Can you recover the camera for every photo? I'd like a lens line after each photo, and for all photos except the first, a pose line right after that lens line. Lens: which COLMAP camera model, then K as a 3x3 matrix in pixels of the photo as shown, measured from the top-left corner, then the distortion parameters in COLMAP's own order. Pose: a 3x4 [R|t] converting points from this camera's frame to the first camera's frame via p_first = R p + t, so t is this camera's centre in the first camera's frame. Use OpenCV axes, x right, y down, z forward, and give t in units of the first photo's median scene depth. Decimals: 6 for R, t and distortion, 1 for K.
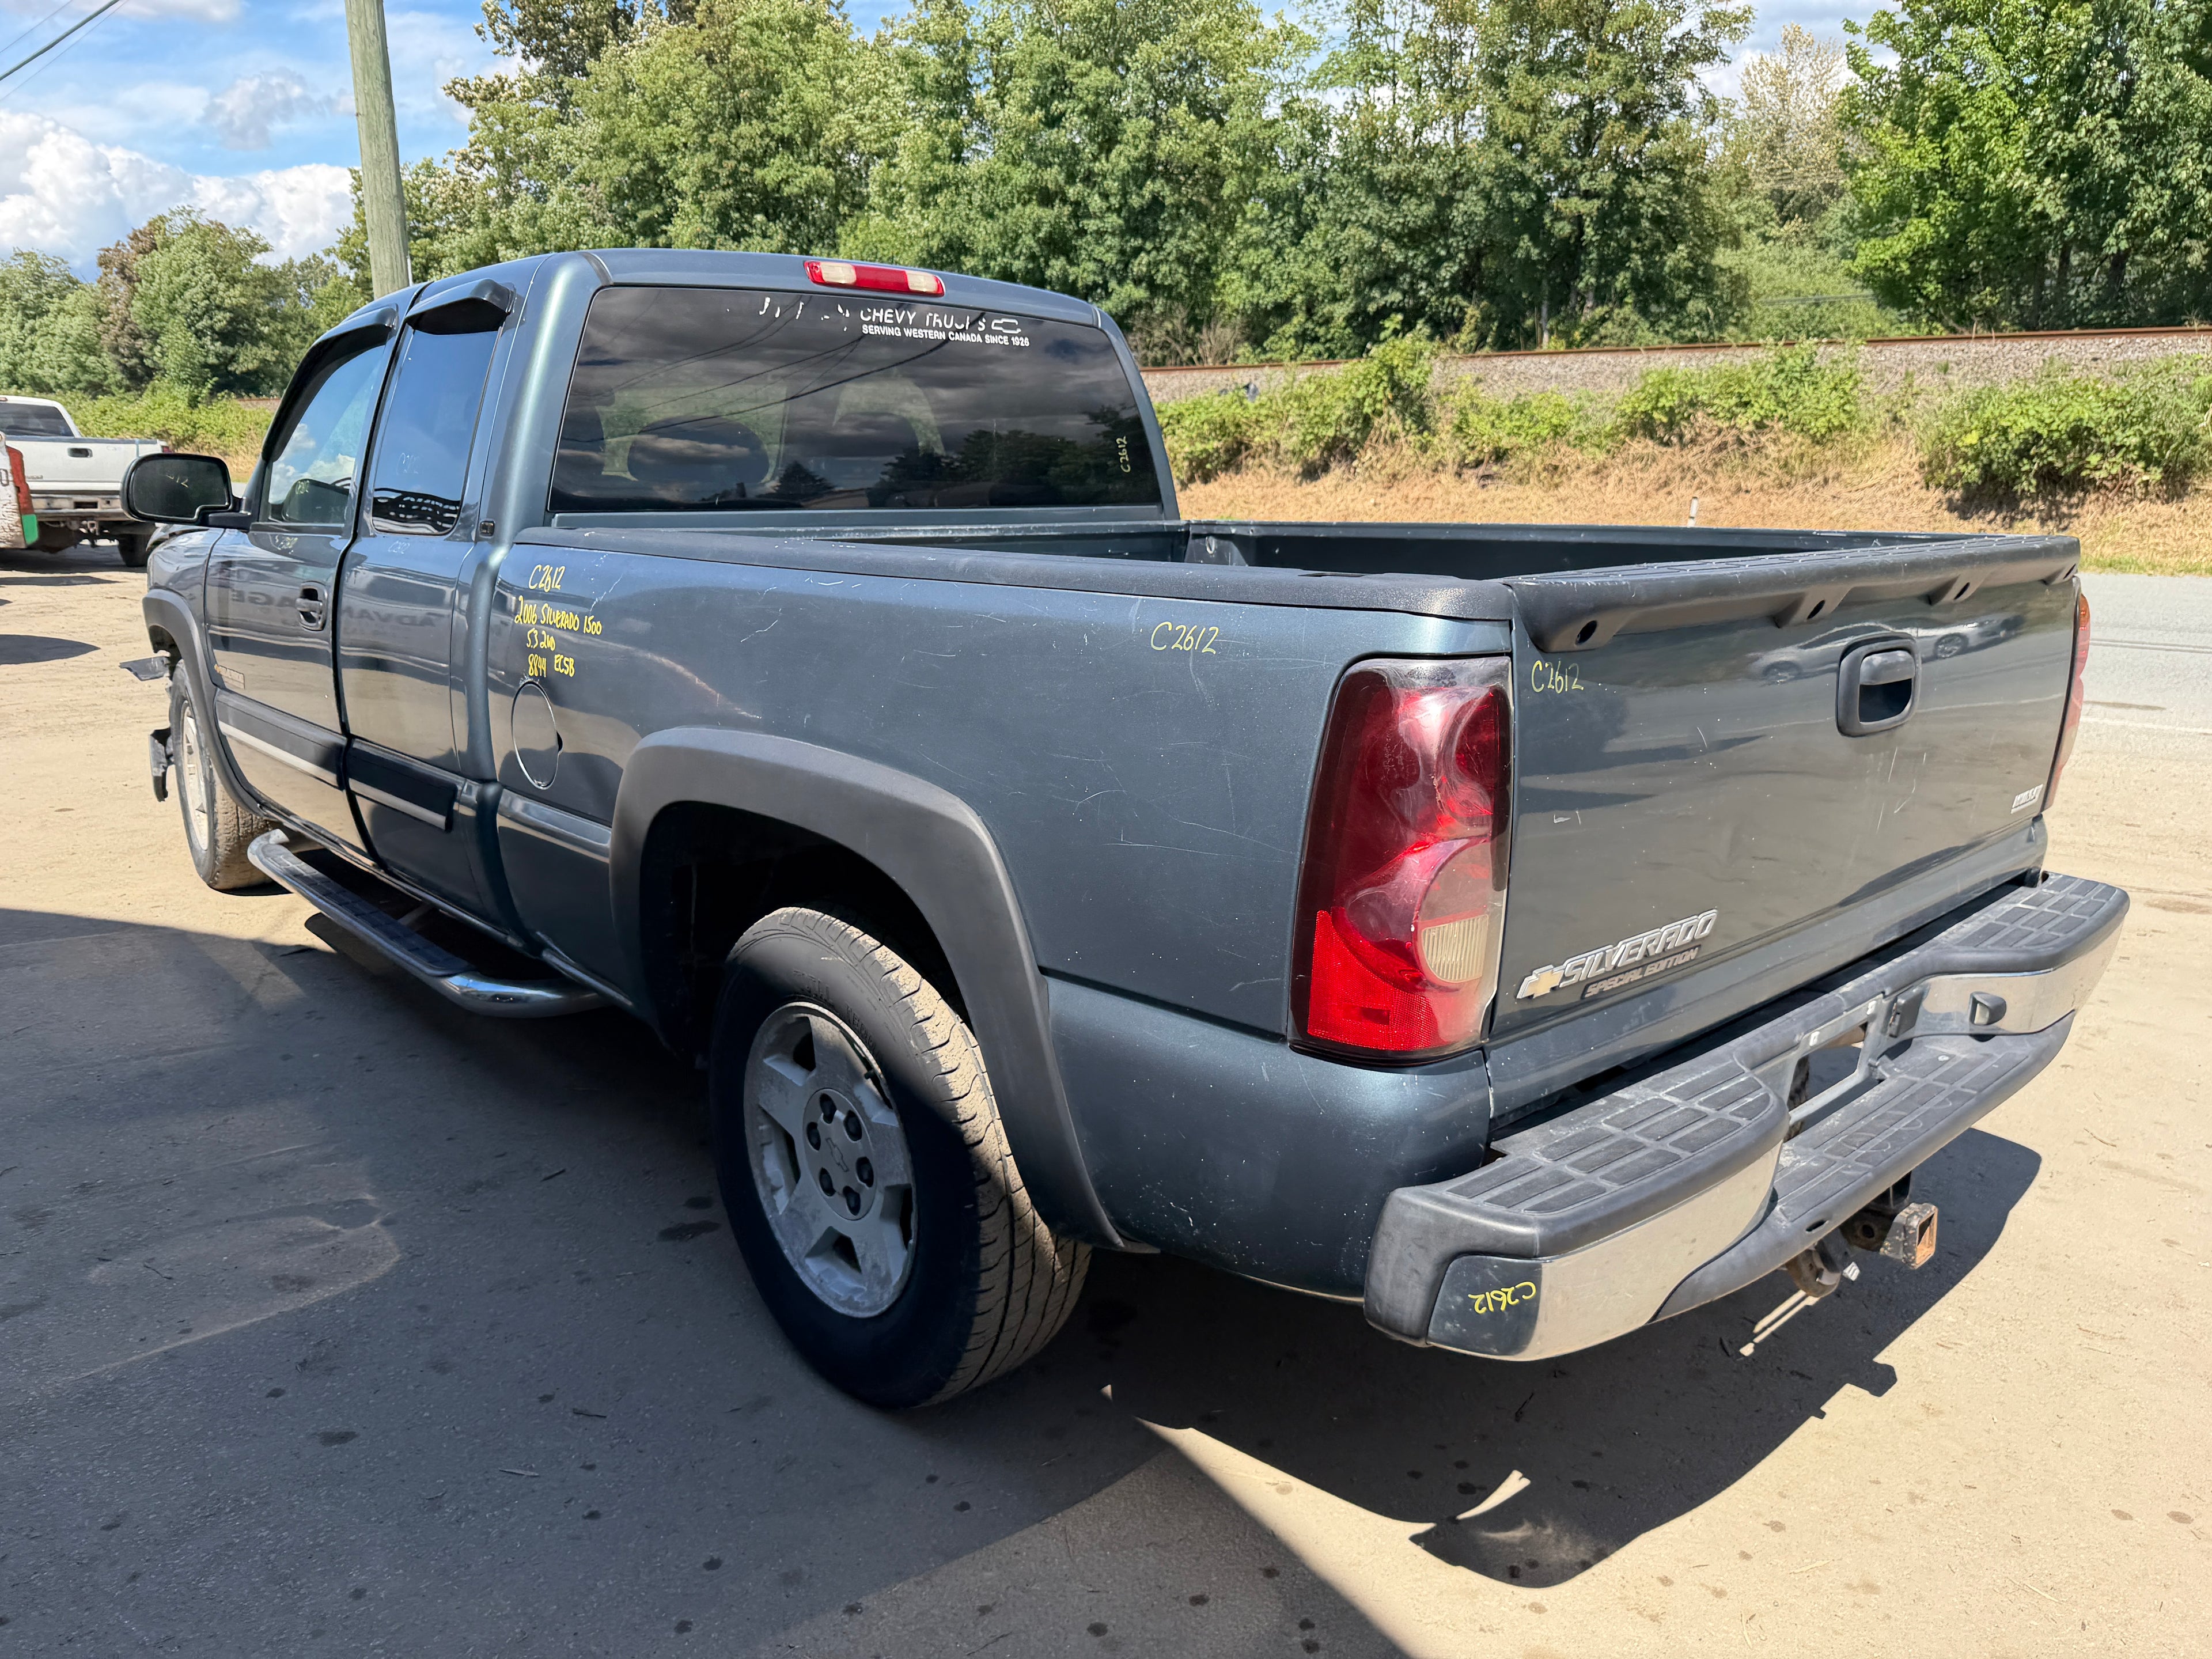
lens RADIAL K [[1575.3, 0, 1119.6], [0, 1575.3, 789.9], [0, 0, 1]] dist [0.033548, -0.050510]
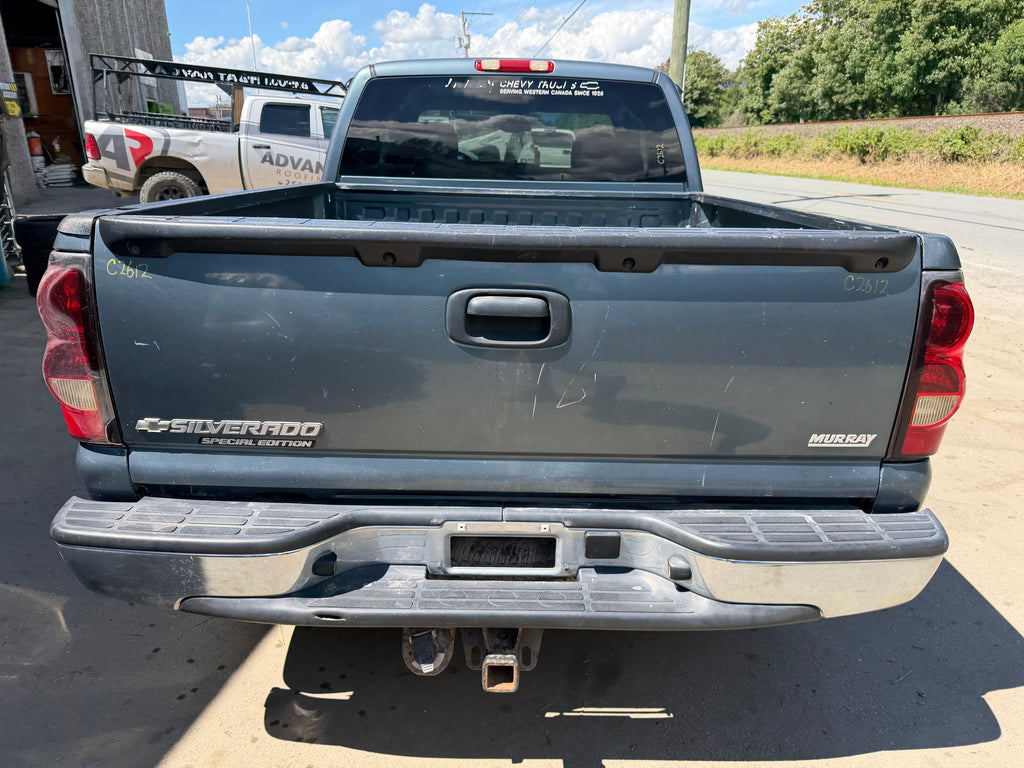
lens RADIAL K [[729.2, 0, 509.5], [0, 729.2, 385.4], [0, 0, 1]] dist [0.033548, -0.050510]
pose [[0.741902, 0.218007, -0.634077, 0.506214], [-0.157084, 0.975861, 0.151722, -0.058696], [0.651848, -0.012960, 0.758239, 0.259761]]
